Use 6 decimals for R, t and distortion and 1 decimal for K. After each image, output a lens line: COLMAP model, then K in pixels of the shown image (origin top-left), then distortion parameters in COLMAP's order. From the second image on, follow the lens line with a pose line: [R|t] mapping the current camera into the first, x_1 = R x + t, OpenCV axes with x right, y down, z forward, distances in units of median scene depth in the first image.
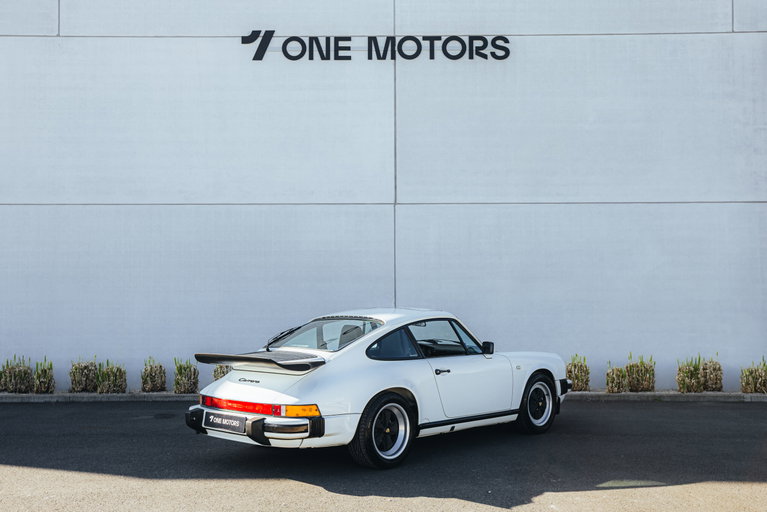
lens RADIAL K [[762.6, 0, 384.1], [0, 762.6, 255.2], [0, 0, 1]] dist [0.042530, 0.000000]
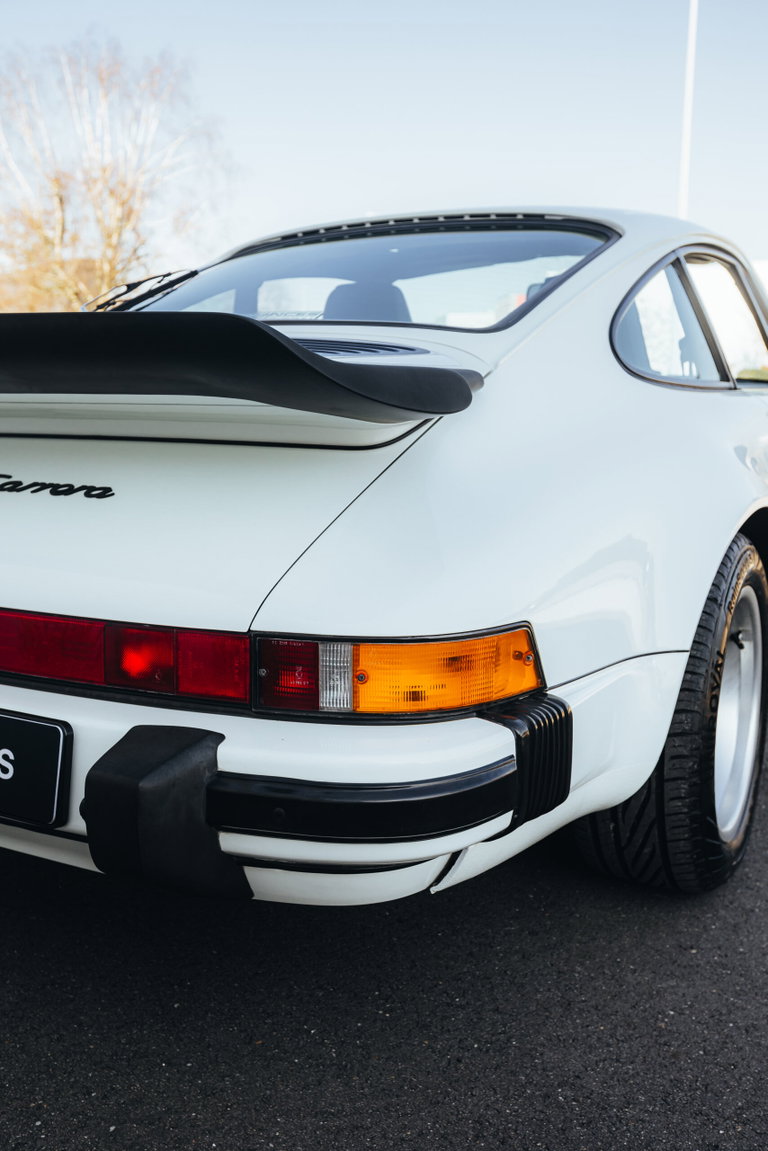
lens RADIAL K [[1144.4, 0, 381.7], [0, 1144.4, 567.5], [0, 0, 1]] dist [0.042530, 0.000000]
pose [[0.973965, -0.035484, 0.223904, -0.168736], [-0.013651, 0.976701, 0.214168, 0.131882], [-0.226286, -0.211649, 0.950789, 0.774938]]
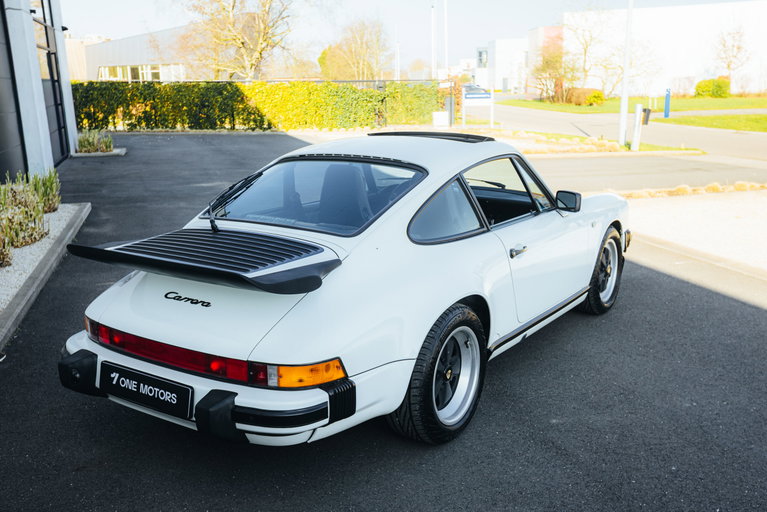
lens RADIAL K [[762.6, 0, 380.6], [0, 762.6, 253.3], [0, 0, 1]] dist [0.042530, 0.000000]
pose [[0.989683, -0.031726, 0.139714, -0.126831], [-0.006103, 0.964954, 0.262350, 0.002965], [-0.143141, -0.260496, 0.954805, 0.541979]]
